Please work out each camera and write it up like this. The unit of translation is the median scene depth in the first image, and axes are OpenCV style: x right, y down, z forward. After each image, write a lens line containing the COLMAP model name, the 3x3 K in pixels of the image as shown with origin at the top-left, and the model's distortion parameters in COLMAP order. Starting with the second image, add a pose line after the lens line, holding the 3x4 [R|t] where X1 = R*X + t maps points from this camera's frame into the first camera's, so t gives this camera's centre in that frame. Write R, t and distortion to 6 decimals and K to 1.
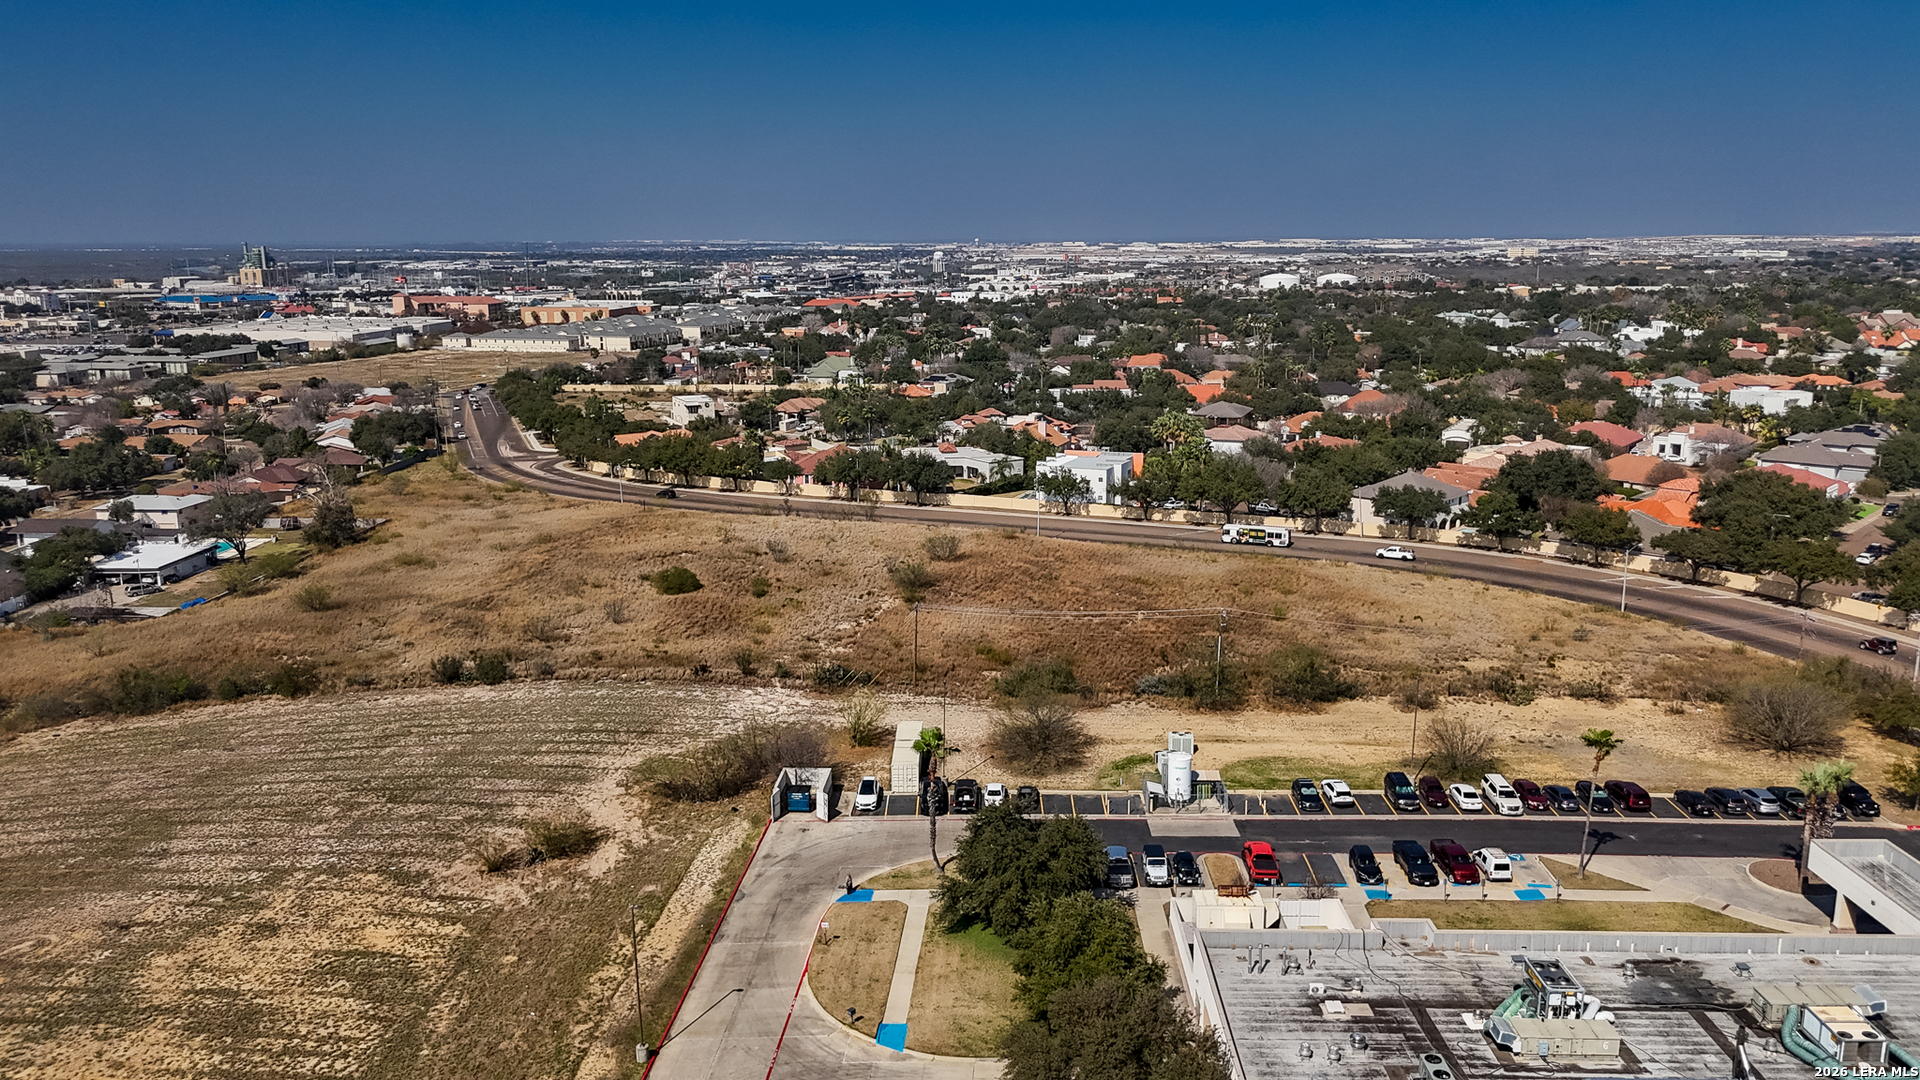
lens RADIAL K [[1395.3, 0, 960.0], [0, 1395.3, 540.0], [0, 0, 1]] dist [0.075191, -0.080892]
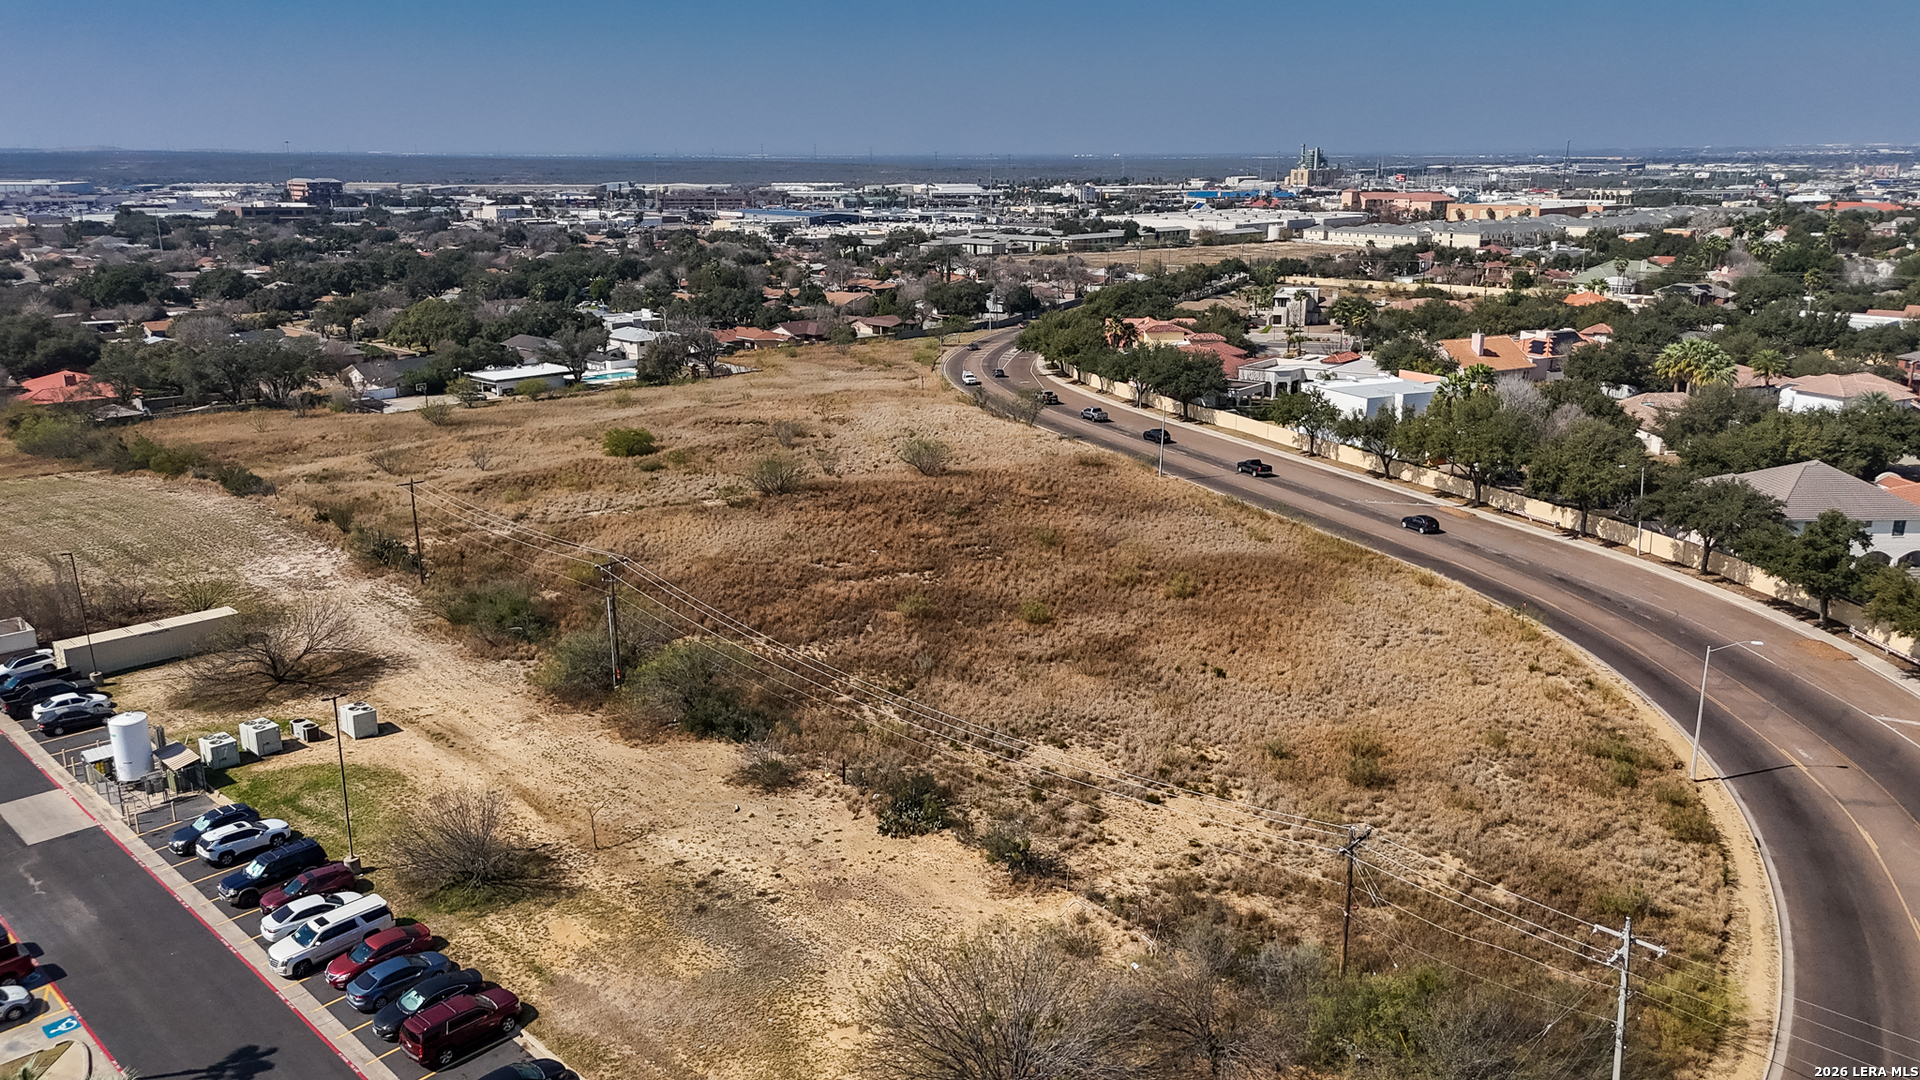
lens RADIAL K [[1395.3, 0, 960.0], [0, 1395.3, 540.0], [0, 0, 1]] dist [0.075191, -0.080892]
pose [[0.741584, 0.182010, -0.645698, 0.732811], [-0.140831, 0.983282, 0.115425, -0.058282], [0.655912, 0.005337, 0.754819, 0.603060]]
